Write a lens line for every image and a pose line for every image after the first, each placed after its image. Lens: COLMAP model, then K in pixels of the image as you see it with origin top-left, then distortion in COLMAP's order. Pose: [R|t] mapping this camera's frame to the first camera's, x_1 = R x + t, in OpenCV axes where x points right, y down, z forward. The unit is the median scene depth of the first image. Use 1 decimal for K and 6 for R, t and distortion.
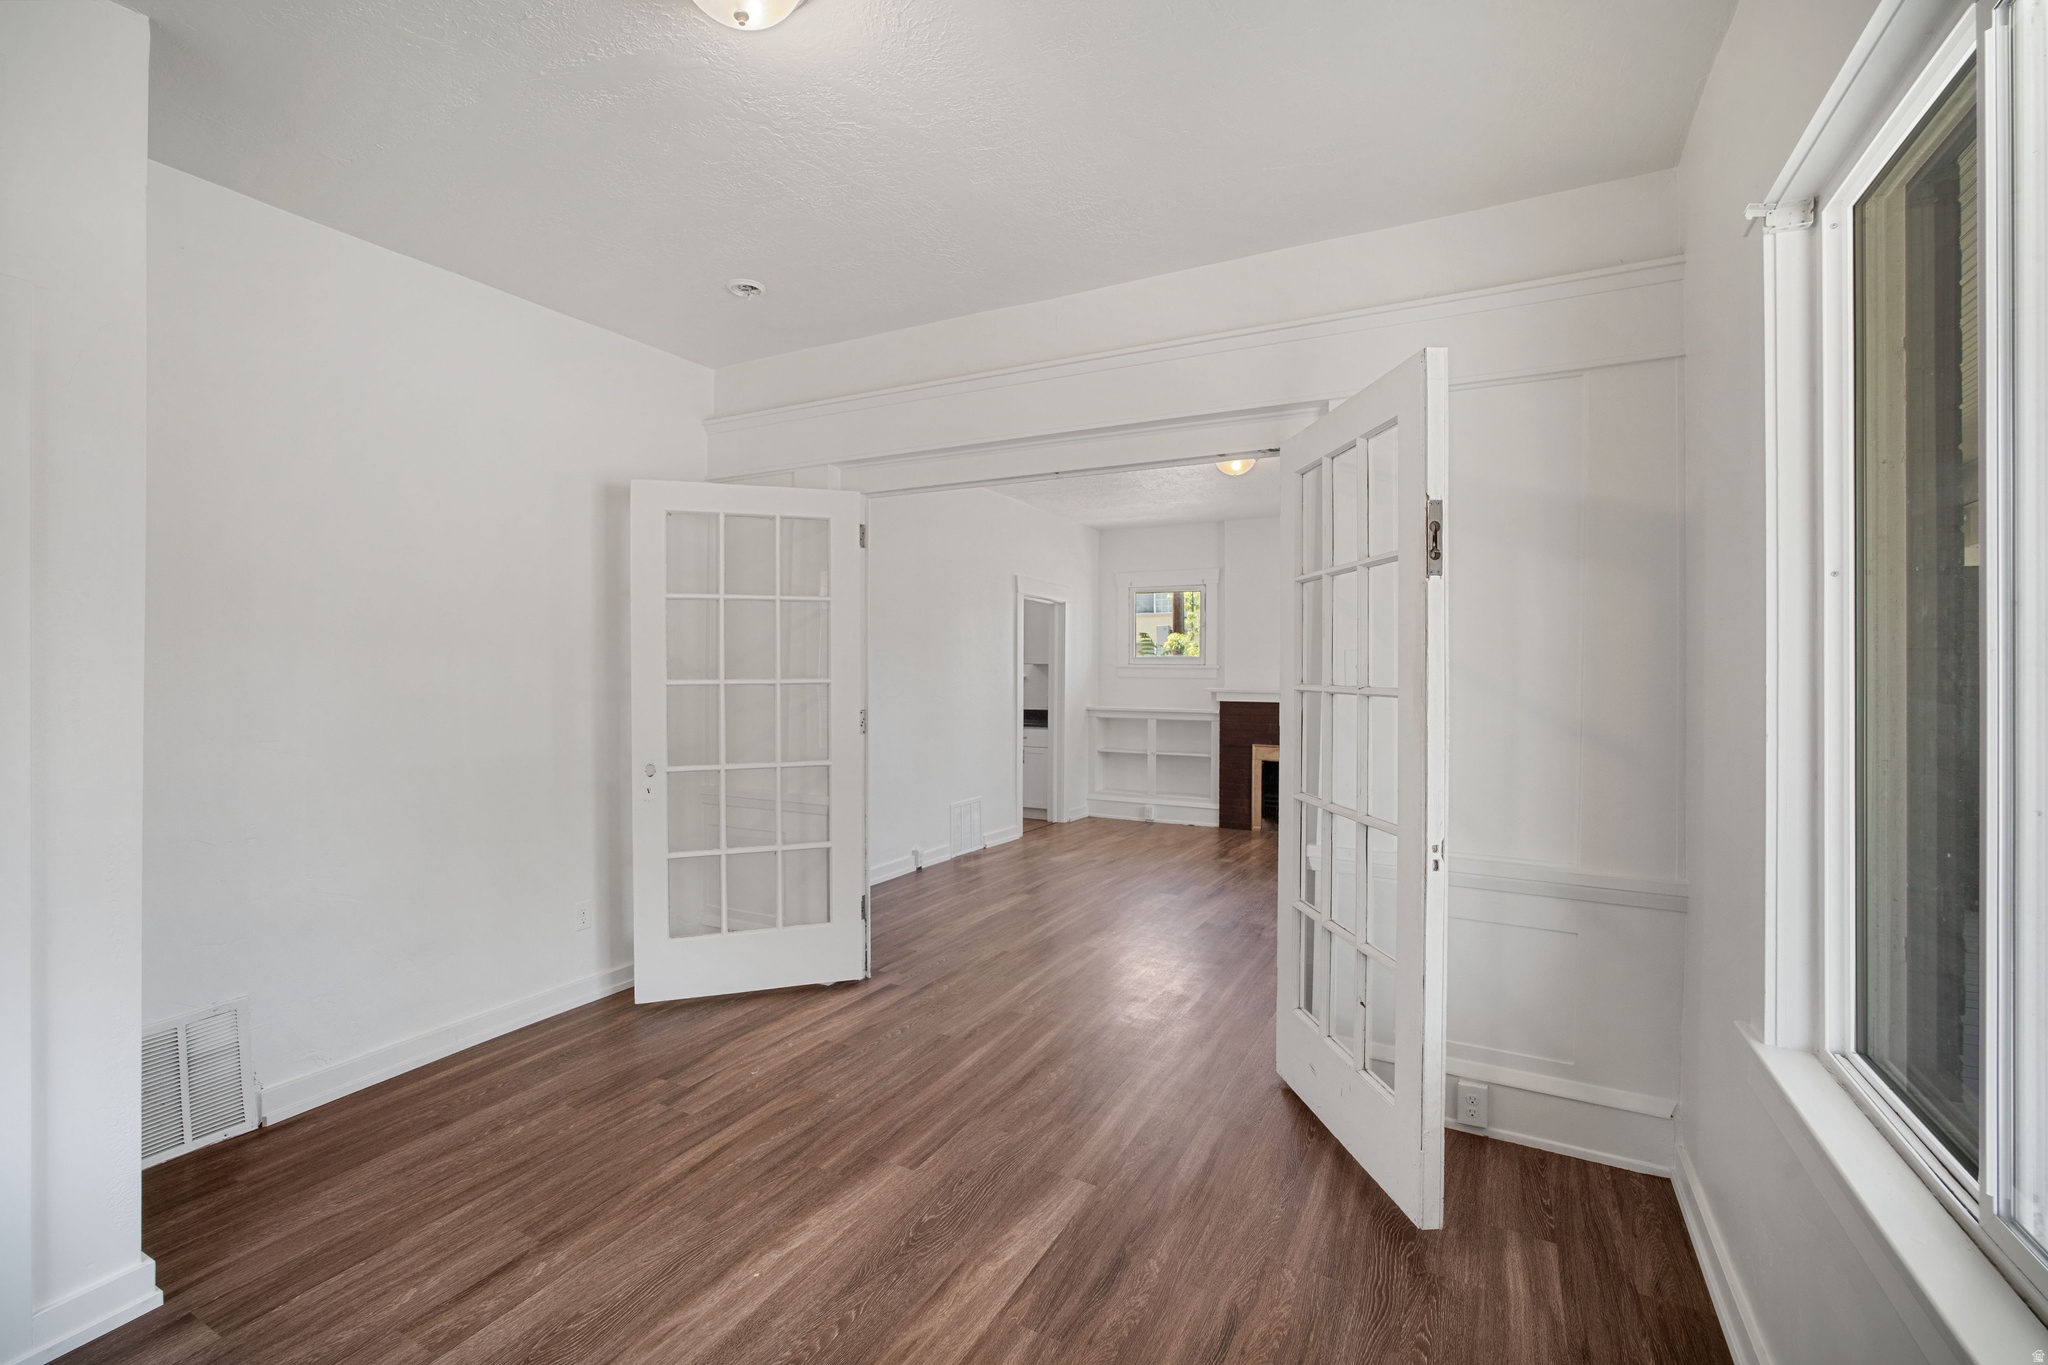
lens RADIAL K [[897.6, 0, 1012.4], [0, 897.6, 671.9], [0, 0, 1]] dist [-0.027619, 0.005650]
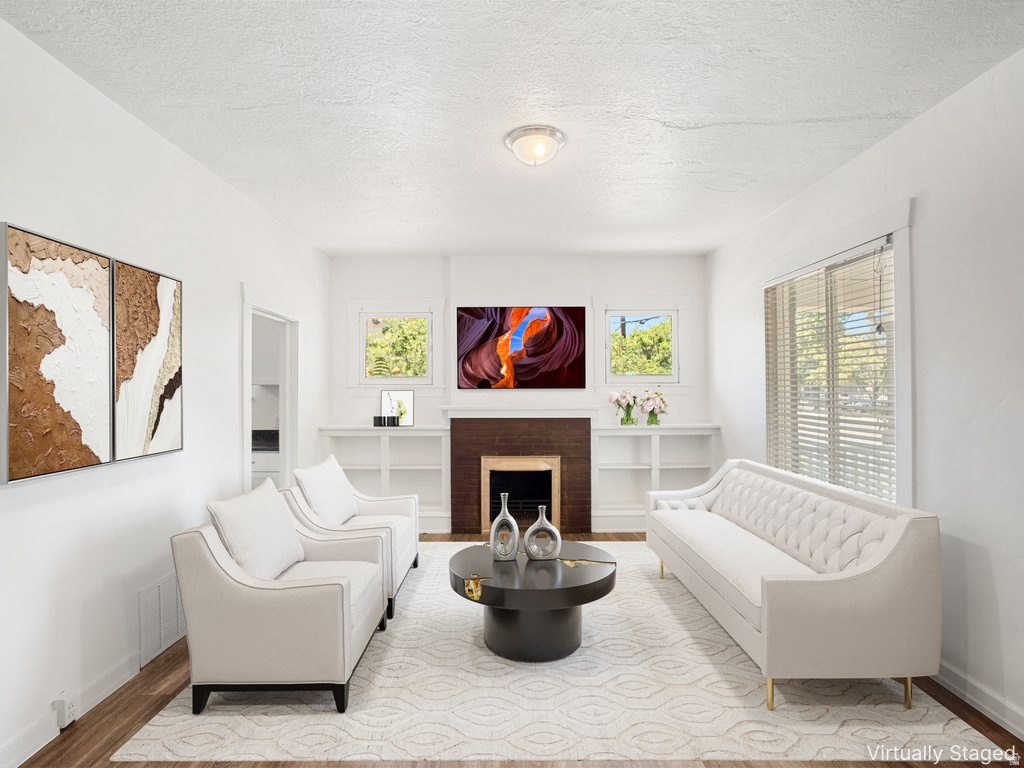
lens RADIAL K [[552.0, 0, 518.9], [0, 552.0, 384.5], [0, 0, 1]] dist [-0.010403, -0.000605]
pose [[0.892236, -0.005778, 0.451532, 0.002029], [0.005326, 0.999983, 0.002273, -0.008931], [-0.451538, 0.000377, 0.892252, 0.361158]]
